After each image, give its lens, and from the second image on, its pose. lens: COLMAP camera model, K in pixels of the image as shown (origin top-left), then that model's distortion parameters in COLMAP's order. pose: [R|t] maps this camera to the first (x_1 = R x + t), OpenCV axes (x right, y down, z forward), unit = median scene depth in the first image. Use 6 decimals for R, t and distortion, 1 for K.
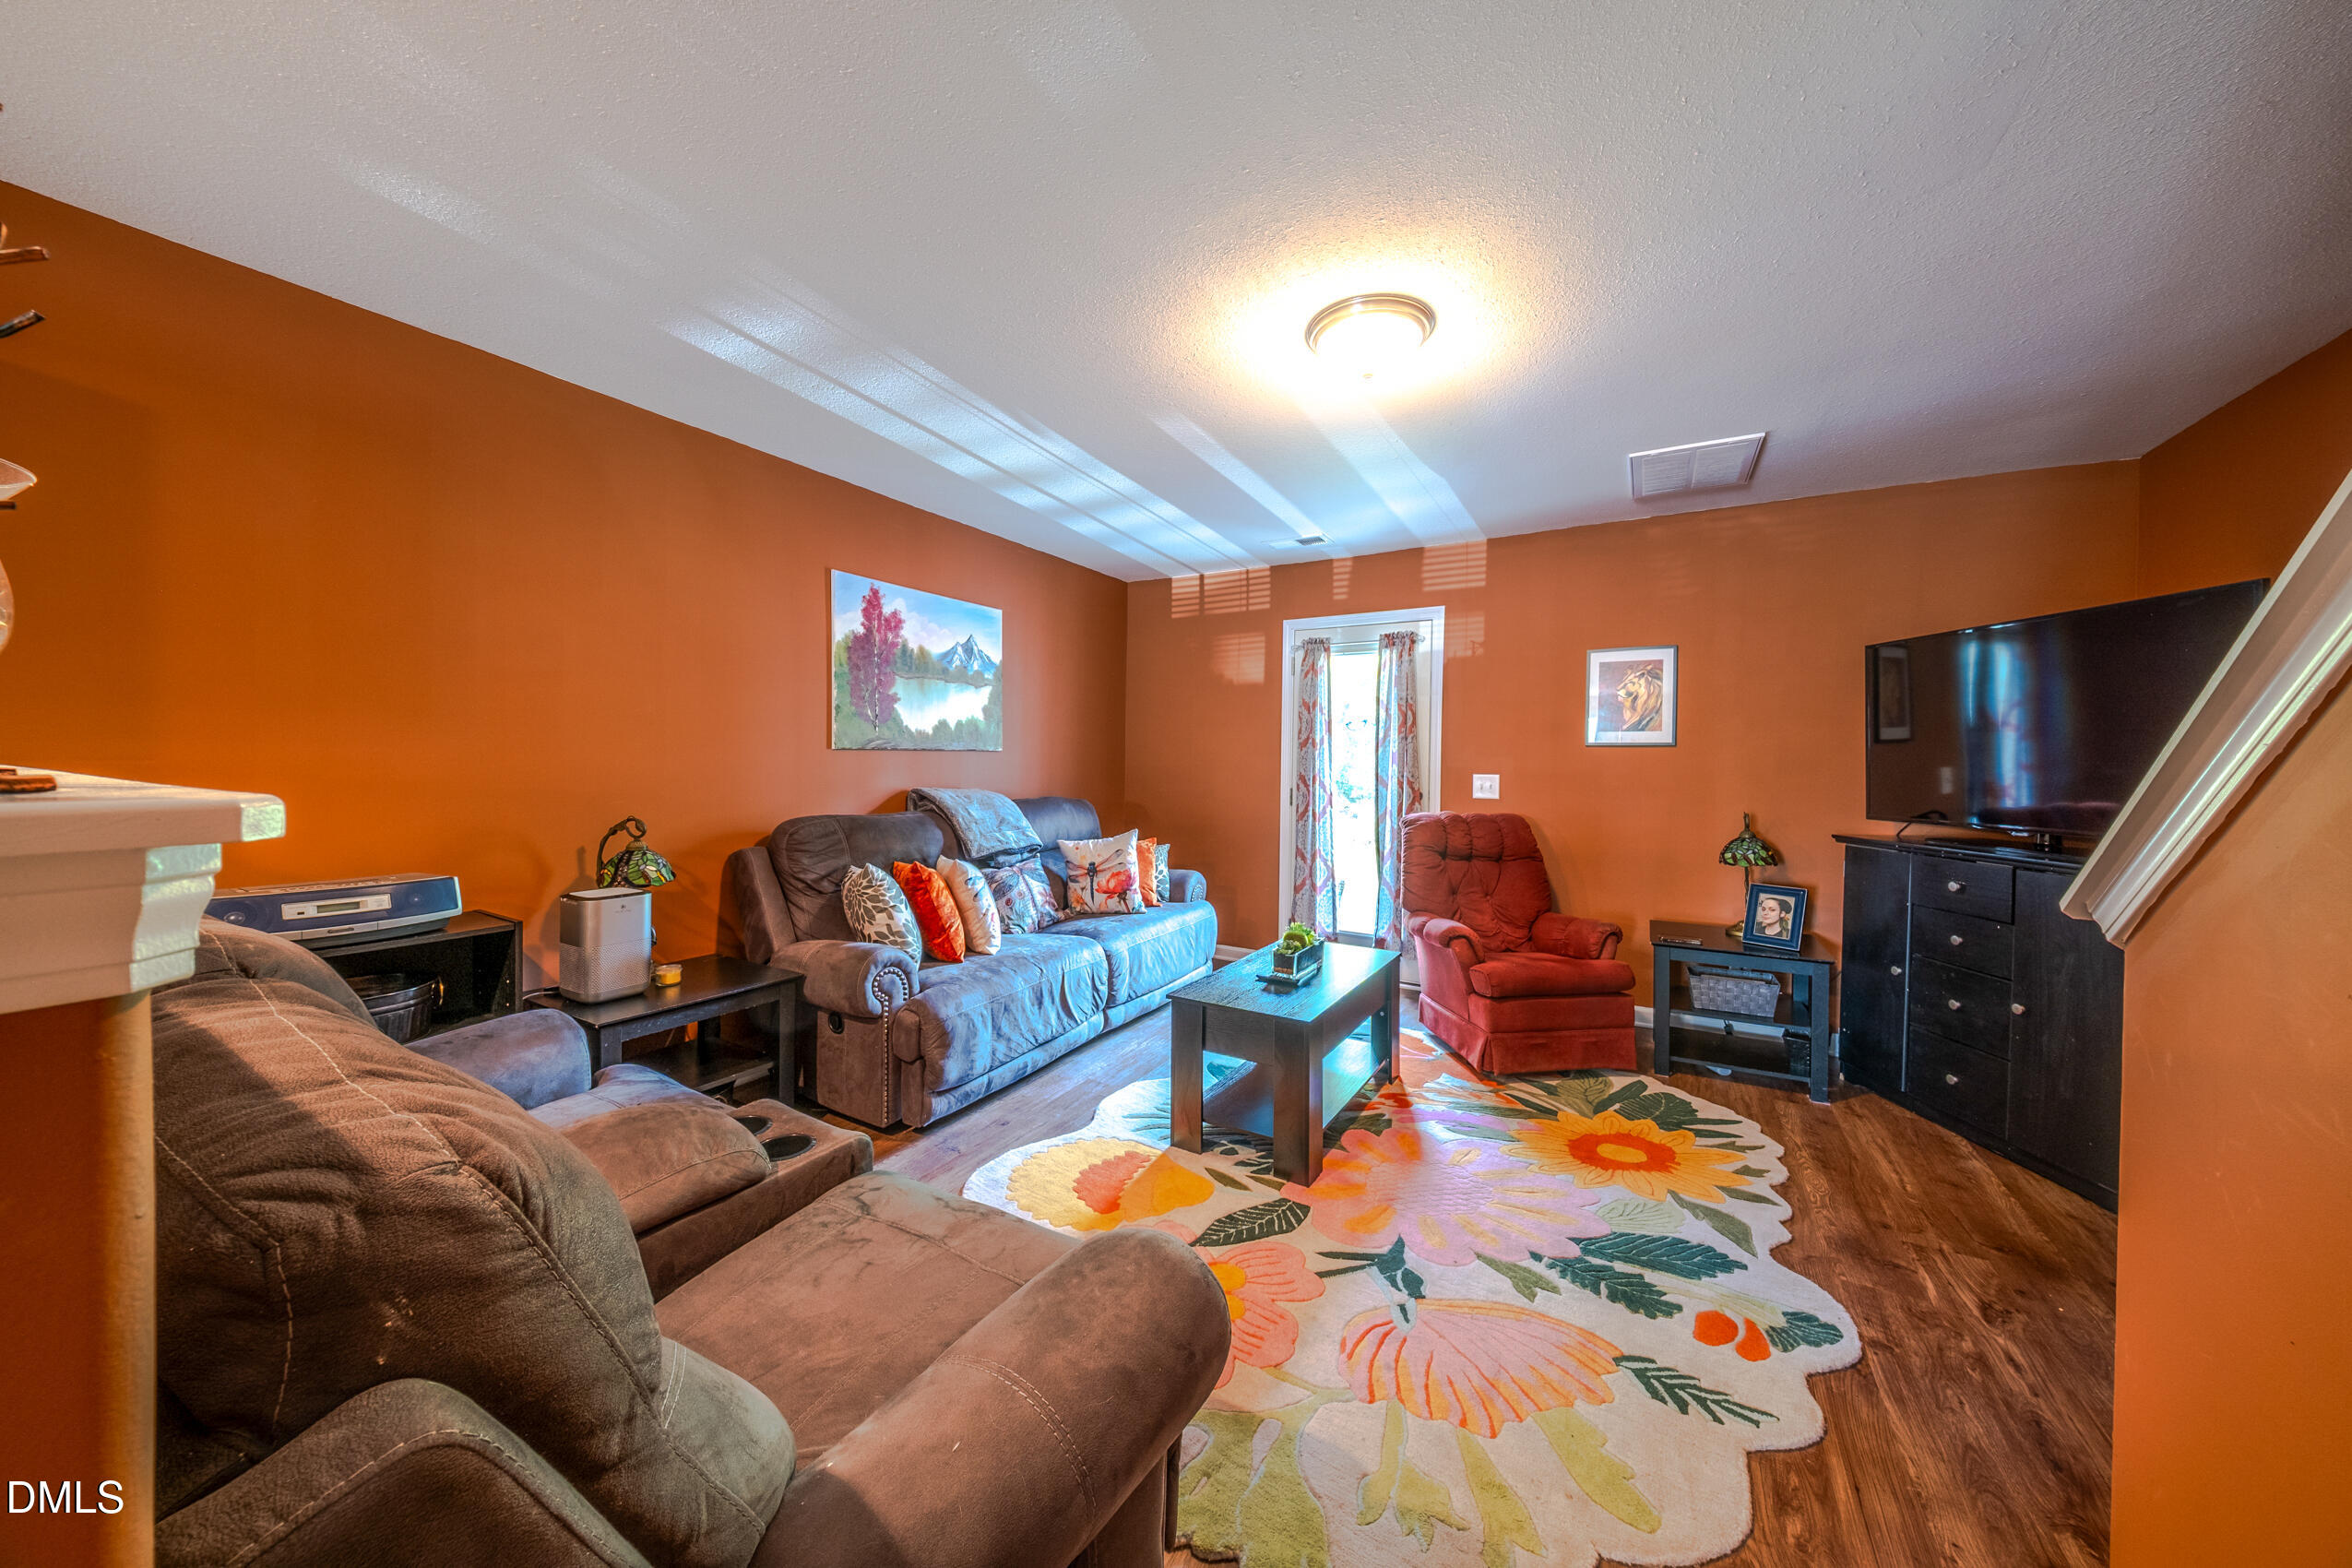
lens RADIAL K [[787.2, 0, 1168.7], [0, 787.2, 767.7], [0, 0, 1]] dist [0.002811, -0.005155]
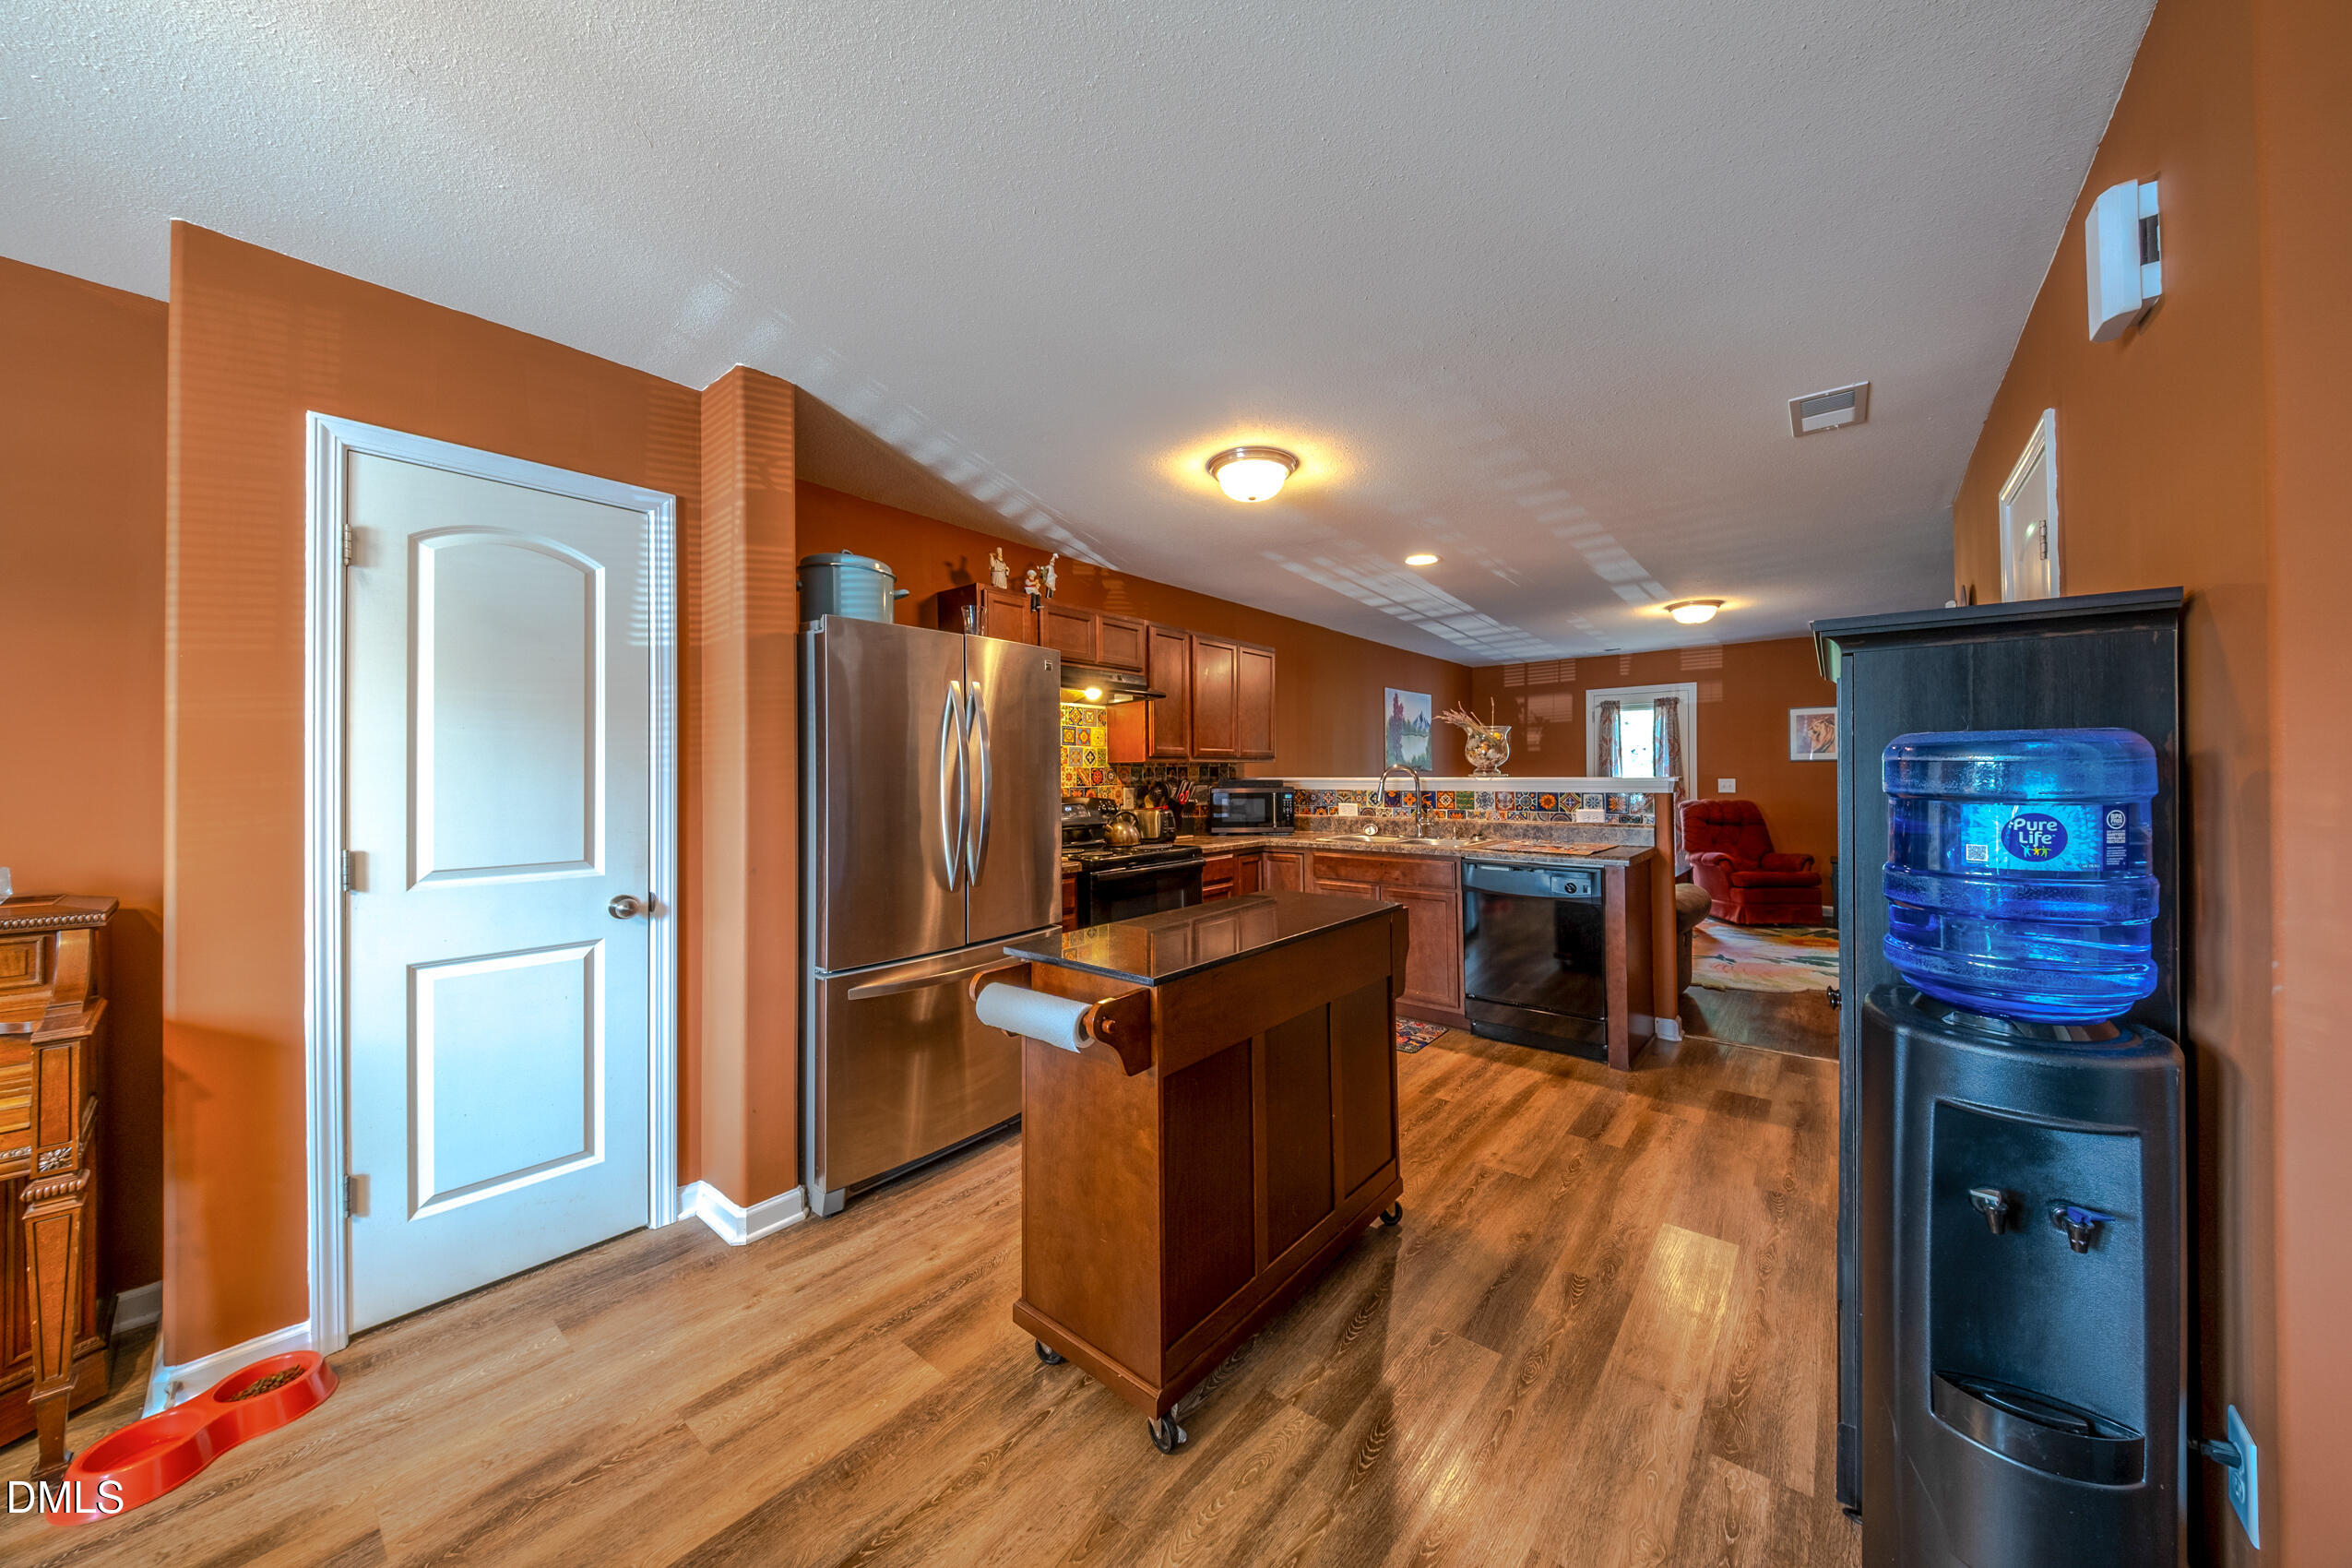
lens RADIAL K [[787.2, 0, 1177.5], [0, 787.2, 766.3], [0, 0, 1]] dist [0.002811, -0.005155]
pose [[0.985040, -0.023421, -0.170726, -0.592640], [0.020749, 0.999633, -0.017421, -0.016391], [0.171072, 0.013618, 0.985164, -1.106406]]
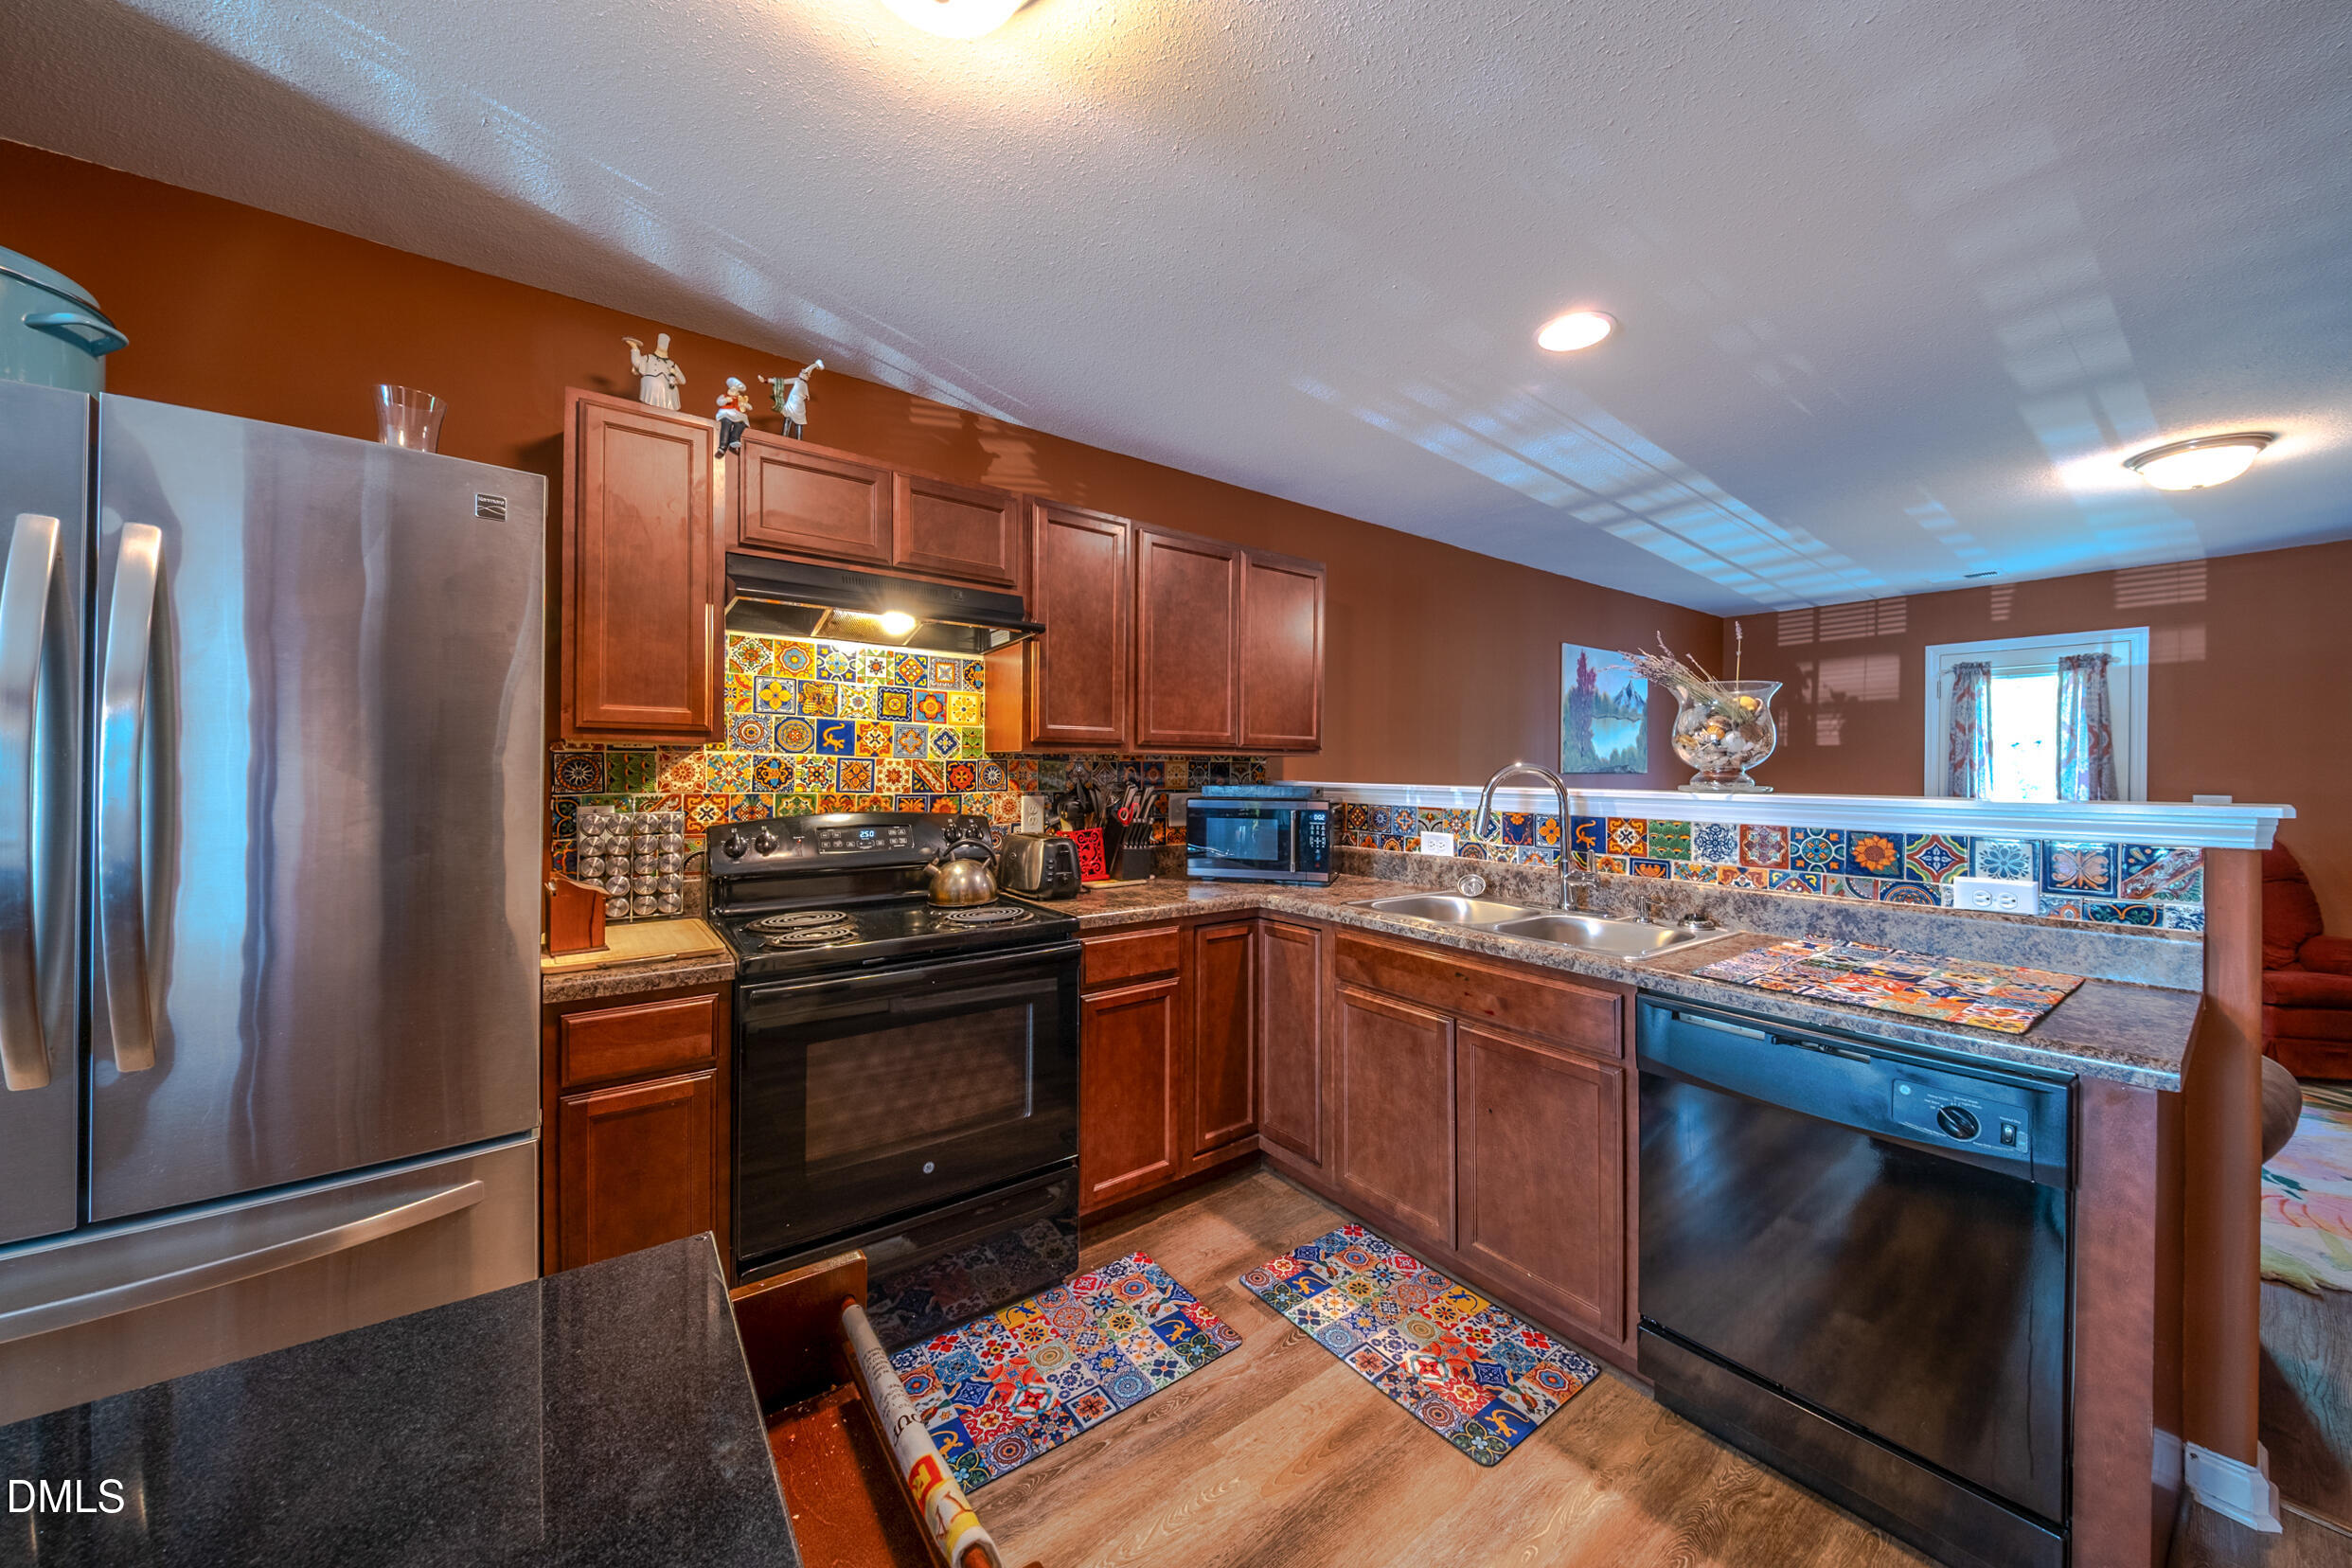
lens RADIAL K [[787.2, 0, 1210.6], [0, 787.2, 769.0], [0, 0, 1]] dist [0.002811, -0.005155]
pose [[0.918628, -0.006082, -0.395076, -0.440000], [0.003234, 0.999964, -0.007876, -0.024552], [0.395110, 0.005957, 0.918615, -0.478892]]
